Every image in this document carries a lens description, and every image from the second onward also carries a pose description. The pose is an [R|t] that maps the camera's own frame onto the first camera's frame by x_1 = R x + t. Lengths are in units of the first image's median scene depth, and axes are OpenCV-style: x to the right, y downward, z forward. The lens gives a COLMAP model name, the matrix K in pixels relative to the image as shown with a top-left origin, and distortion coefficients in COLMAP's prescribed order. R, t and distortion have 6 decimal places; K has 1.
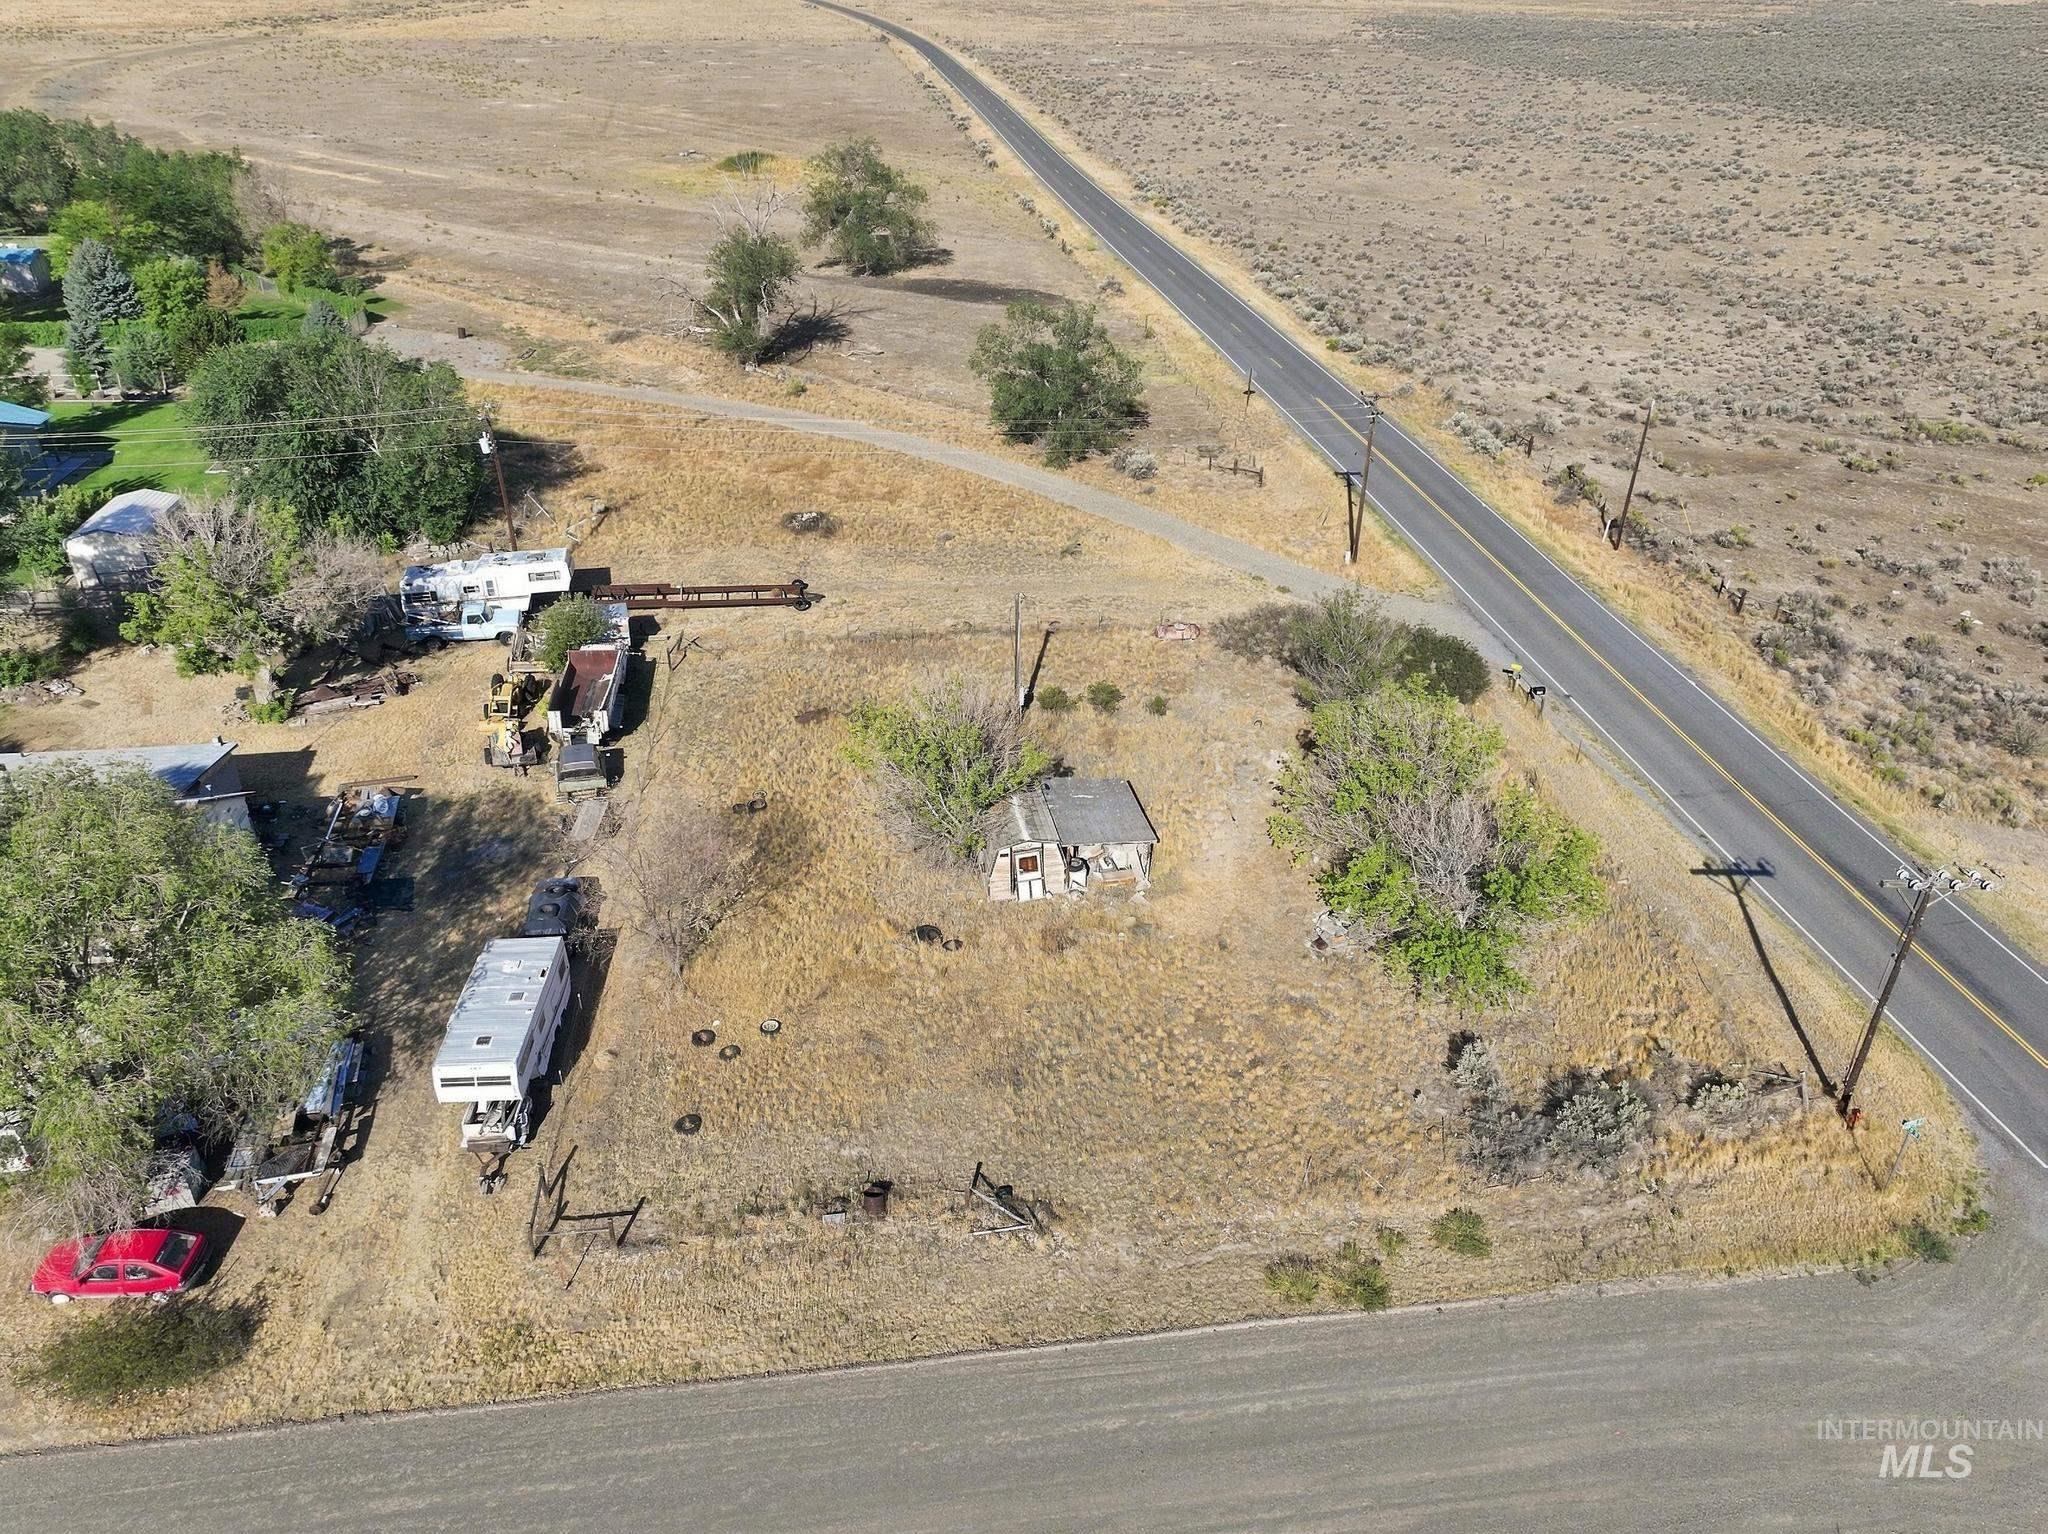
lens RADIAL K [[1441.7, 0, 1030.7], [0, 1441.7, 757.0], [0, 0, 1]] dist [0.001404, 0.012628]
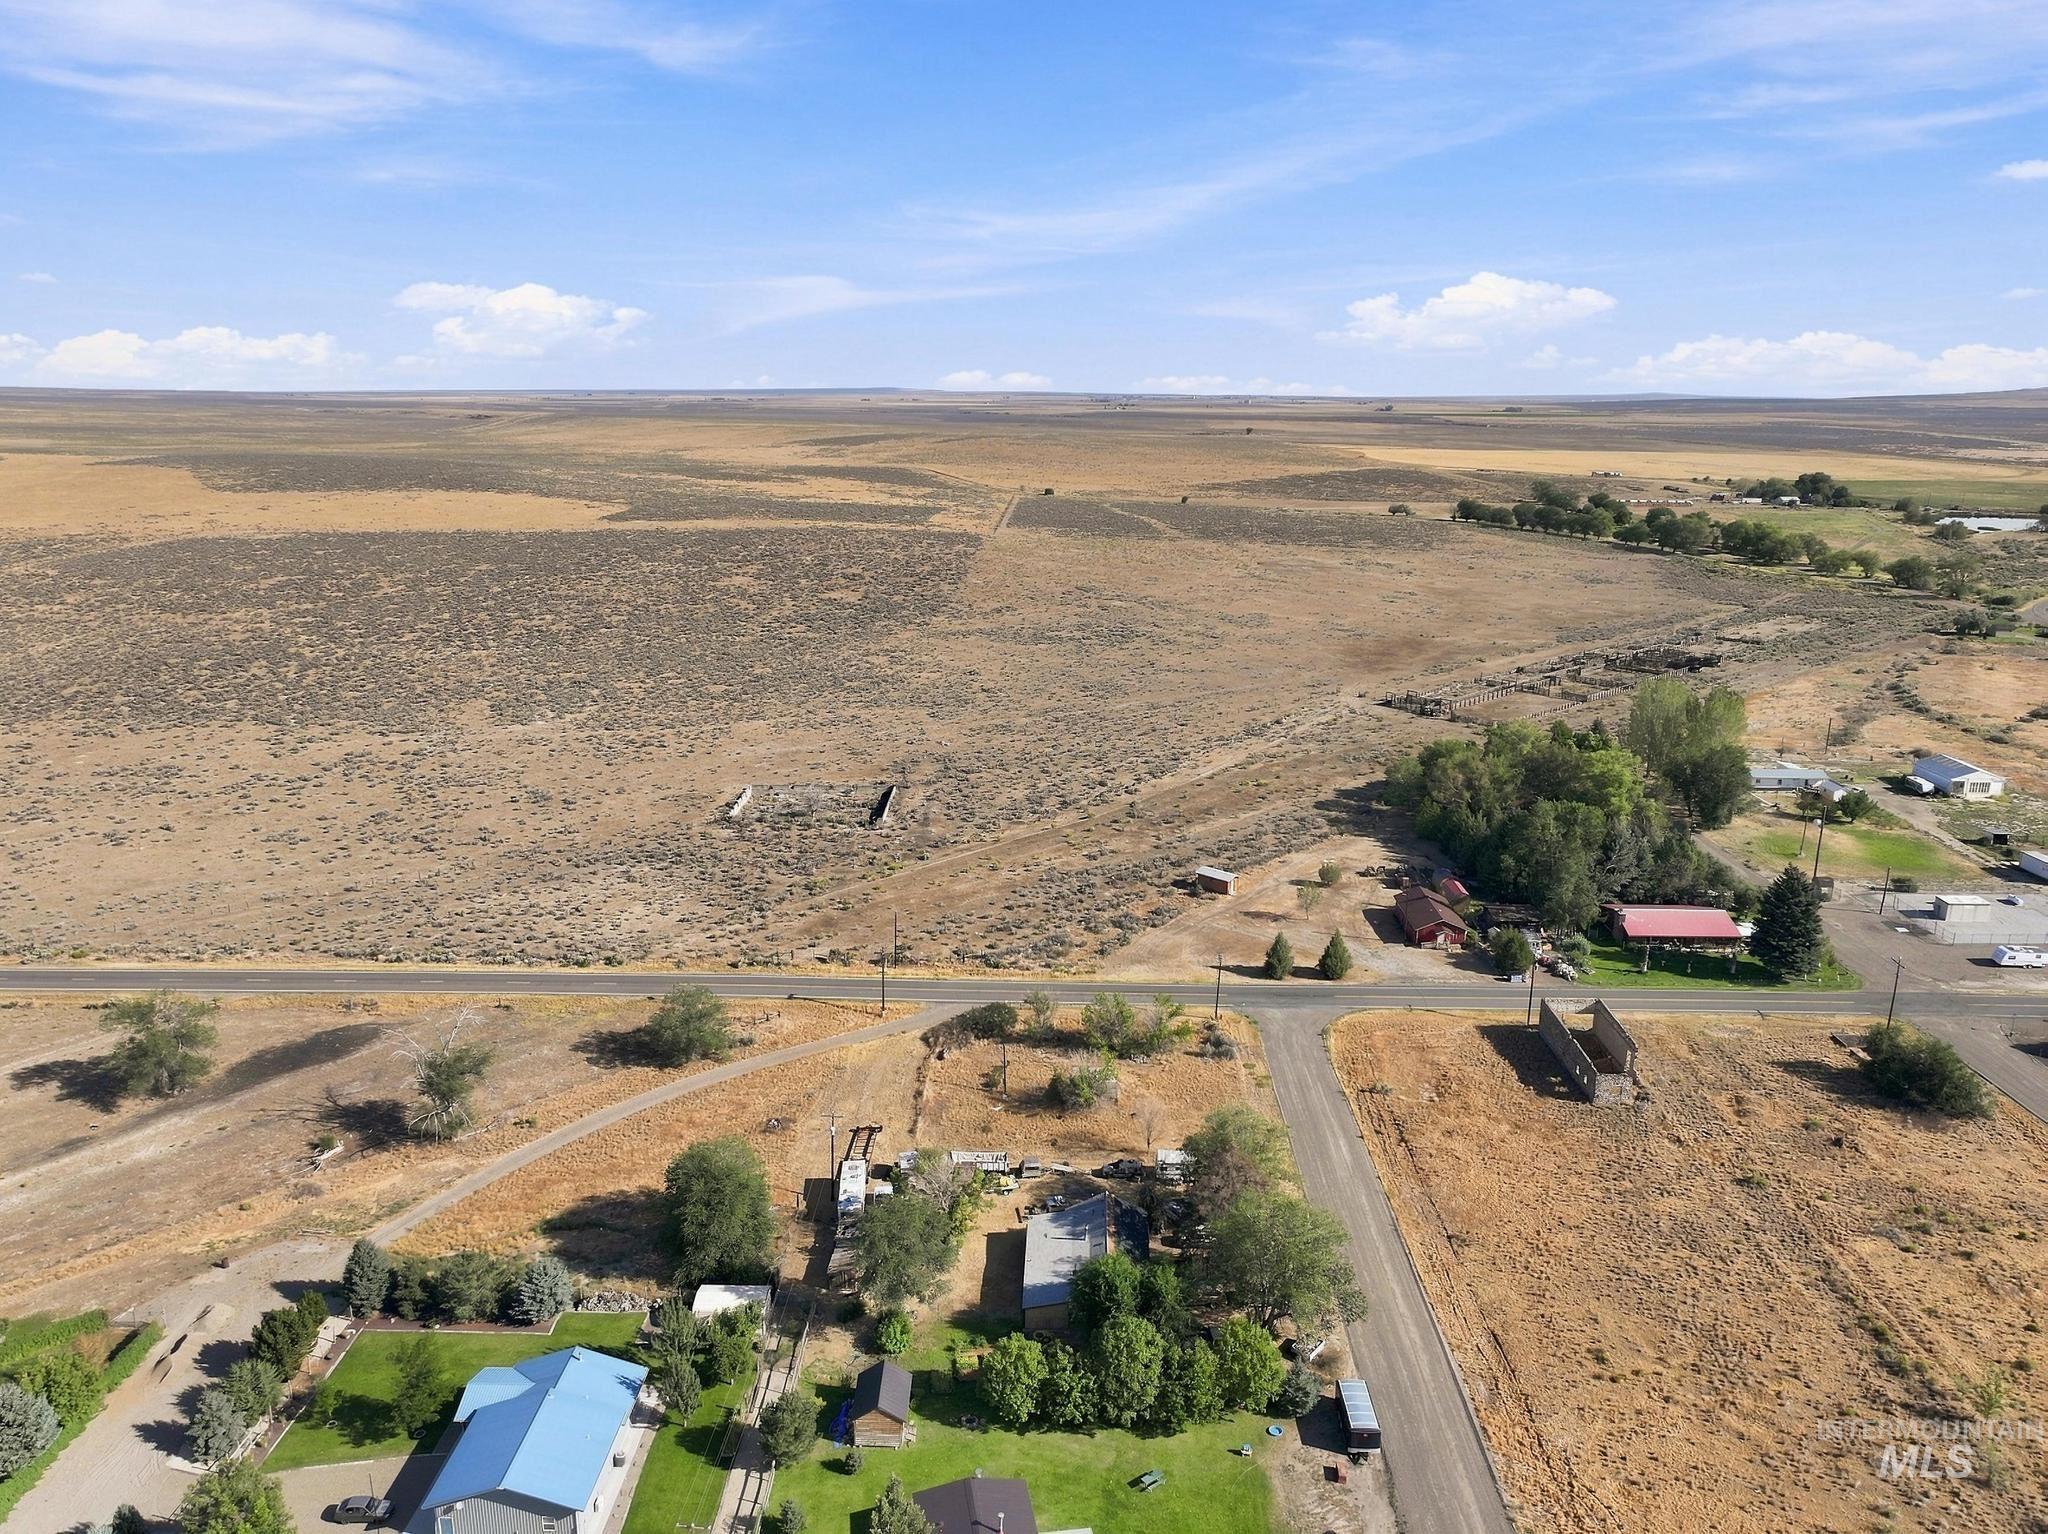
lens RADIAL K [[1441.7, 0, 1030.7], [0, 1441.7, 757.0], [0, 0, 1]] dist [0.001404, 0.012628]
pose [[0.157444, -0.258423, 0.953115, -2.145102], [0.485684, 0.860620, 0.153115, -0.848346], [-0.859839, 0.438806, 0.261011, -0.012292]]
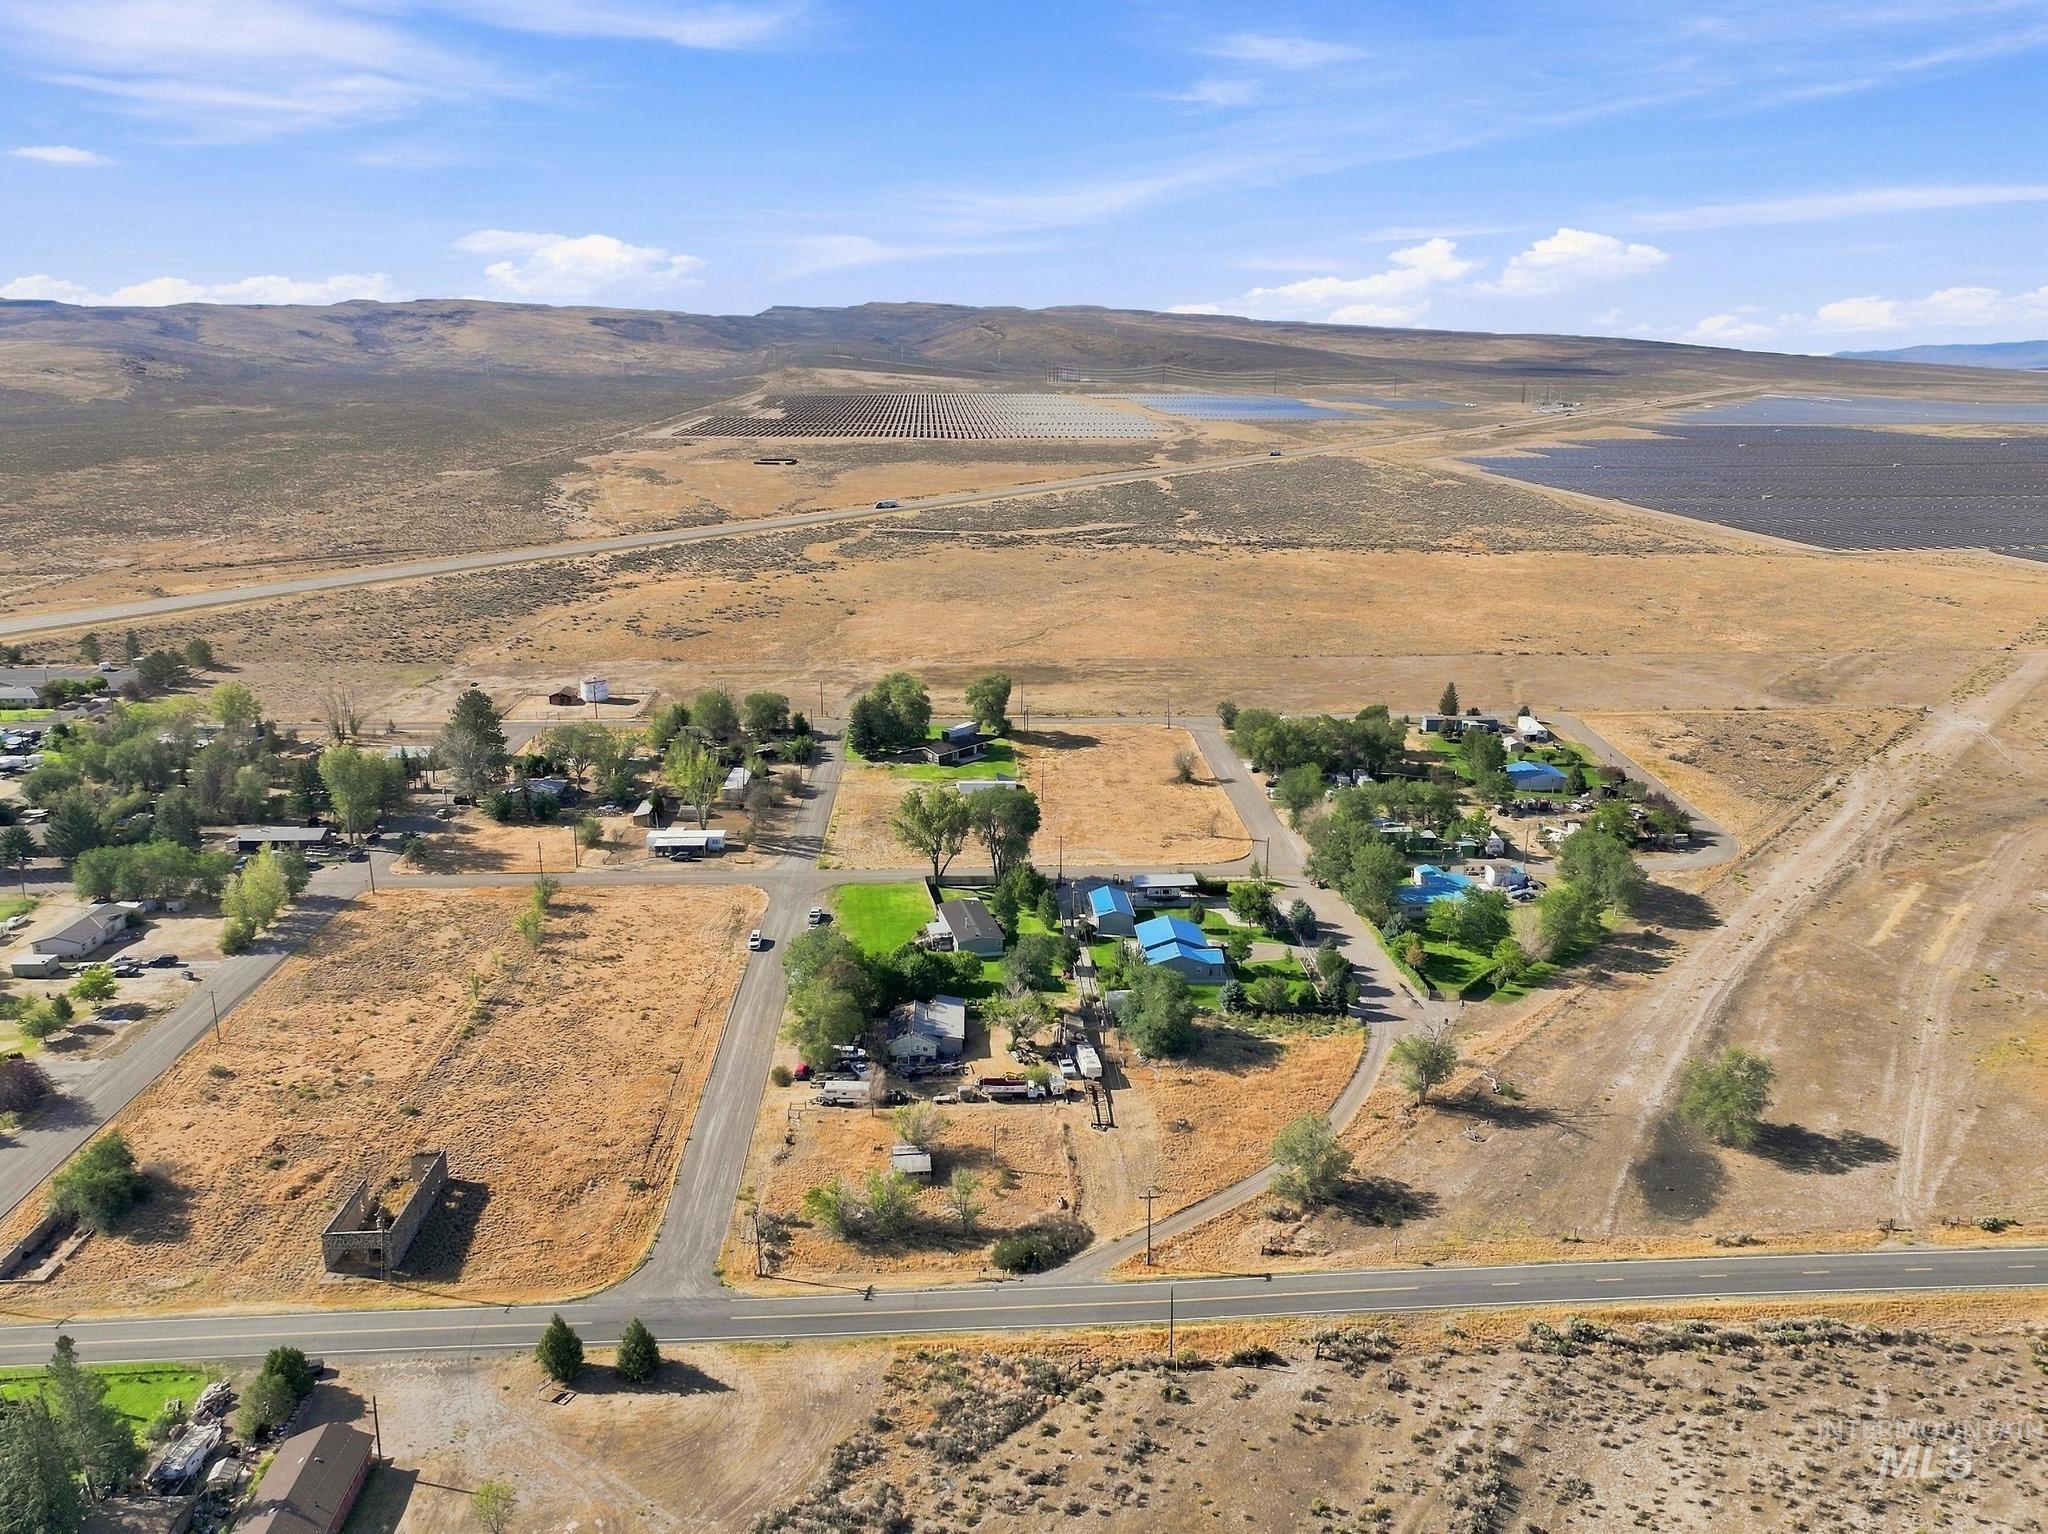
lens RADIAL K [[1441.7, 0, 1030.7], [0, 1441.7, 757.0], [0, 0, 1]] dist [0.001404, 0.012628]
pose [[-0.079024, 0.253822, -0.964018, 2.307323], [-0.500572, 0.826179, 0.258563, -1.339048], [0.862080, 0.502993, 0.061768, 0.419585]]
